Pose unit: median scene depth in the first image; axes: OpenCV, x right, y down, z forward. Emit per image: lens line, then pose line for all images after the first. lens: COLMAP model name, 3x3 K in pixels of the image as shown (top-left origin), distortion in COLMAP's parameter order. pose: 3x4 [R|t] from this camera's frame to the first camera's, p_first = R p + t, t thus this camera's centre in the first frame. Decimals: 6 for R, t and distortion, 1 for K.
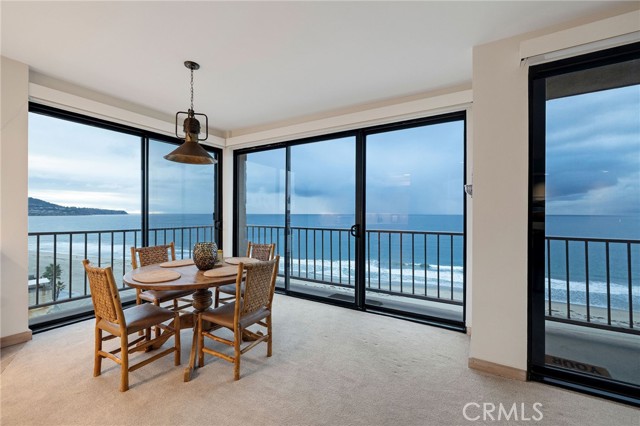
lens RADIAL K [[271.5, 0, 321.5], [0, 271.5, 214.5], [0, 0, 1]] dist [-0.003322, 0.000166]
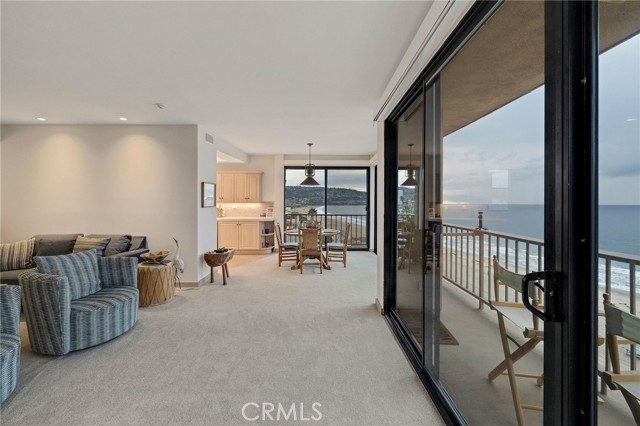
lens RADIAL K [[271.5, 0, 321.8], [0, 271.5, 202.3], [0, 0, 1]] dist [-0.003322, 0.000166]
pose [[0.527710, -0.000266, -0.849424, 1.109352], [-0.008467, 0.999949, -0.005573, -0.026222], [0.849382, 0.010133, 0.527681, -0.102607]]
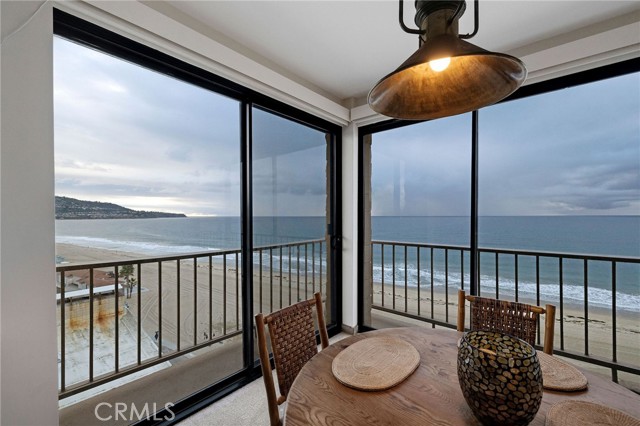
lens RADIAL K [[271.9, 0, 321.2], [0, 271.9, 216.1], [0, 0, 1]] dist [-0.002165, -0.000809]
pose [[0.987044, -0.005665, -0.160349, -0.411557], [0.005424, 0.999983, -0.001938, -0.029769], [0.160357, 0.001043, 0.987059, 0.452572]]
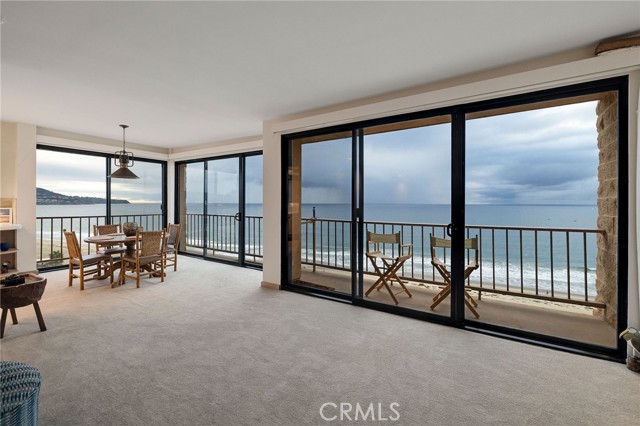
lens RADIAL K [[271.5, 0, 318.7], [0, 271.5, 205.7], [0, 0, 1]] dist [-0.003322, 0.000166]
pose [[0.999924, 0.003128, -0.011959, 0.612863], [-0.003082, 0.999988, 0.003846, -0.013878], [0.011971, -0.003809, 0.999921, -0.583647]]
